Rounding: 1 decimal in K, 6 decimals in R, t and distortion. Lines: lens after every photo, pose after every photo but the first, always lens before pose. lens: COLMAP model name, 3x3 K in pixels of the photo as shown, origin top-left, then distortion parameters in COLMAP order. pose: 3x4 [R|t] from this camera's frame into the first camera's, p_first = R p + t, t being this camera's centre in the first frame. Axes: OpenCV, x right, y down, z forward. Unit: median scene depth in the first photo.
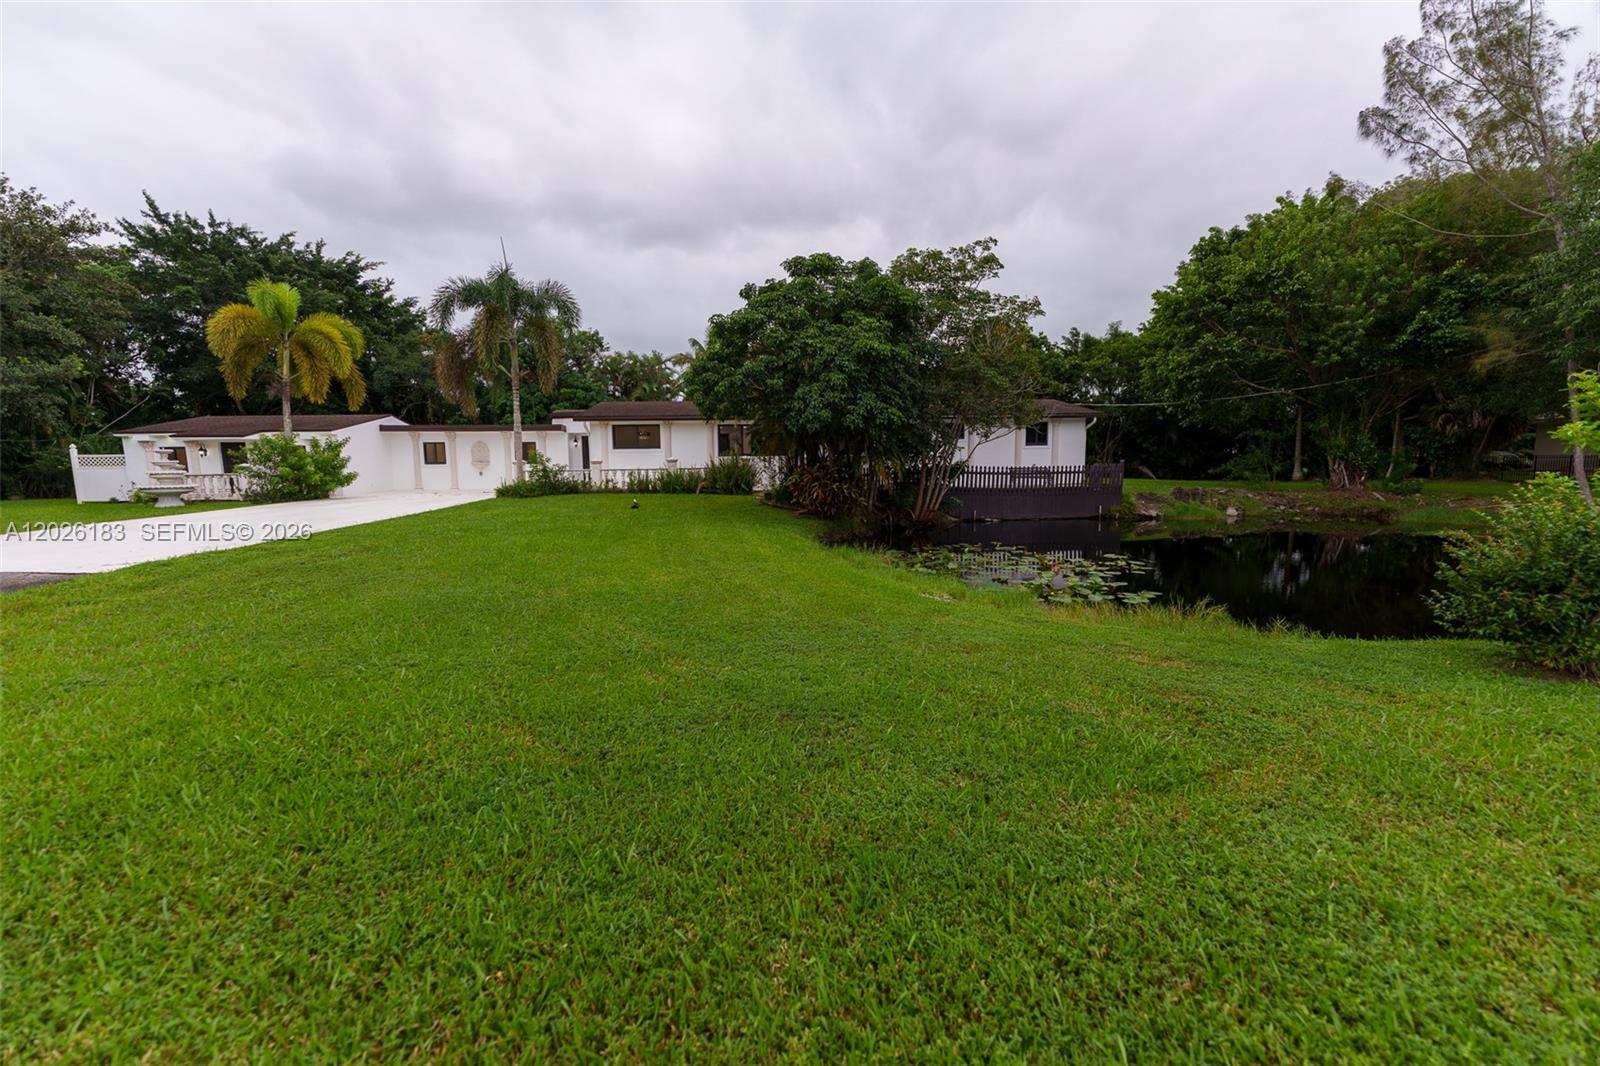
lens RADIAL K [[664.0, 0, 806.9], [0, 664.0, 524.4], [0, 0, 1]] dist [-0.003258, 0.000404]
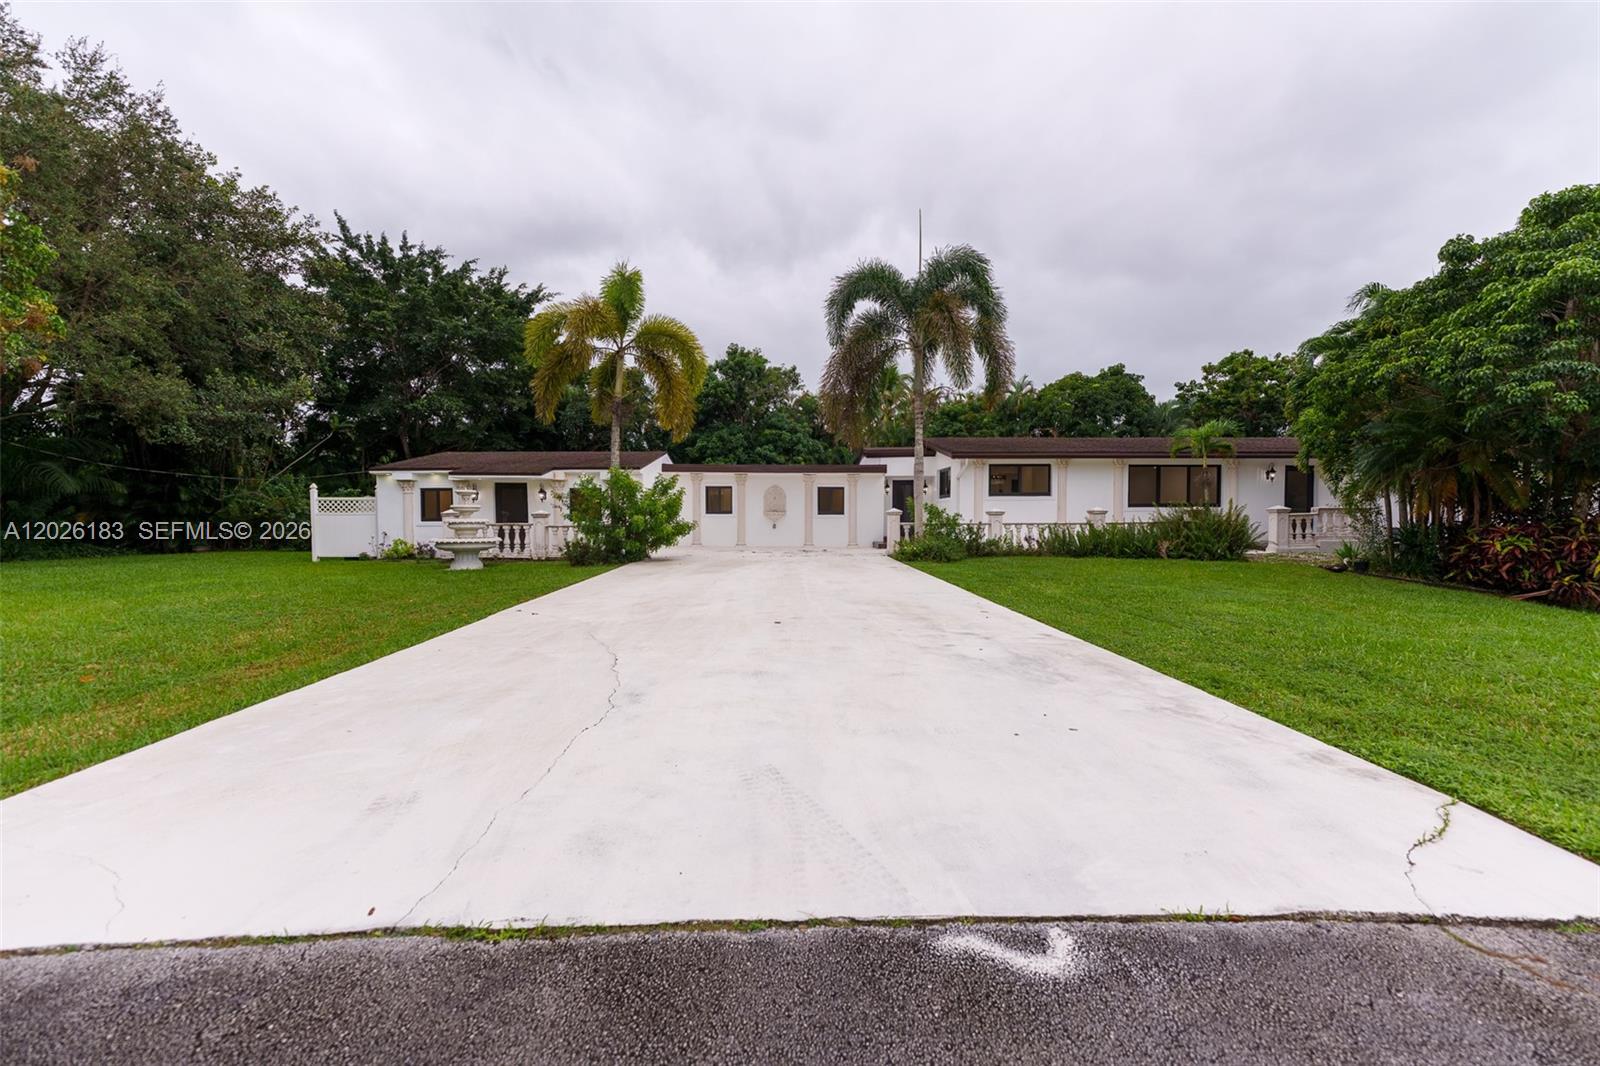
lens RADIAL K [[664.0, 0, 792.4], [0, 664.0, 526.8], [0, 0, 1]] dist [-0.003258, 0.000404]
pose [[0.998595, 0.009379, -0.052147, -0.431000], [-0.013386, 0.996938, -0.077037, -0.014654], [0.051265, 0.077627, 0.995664, 0.213001]]
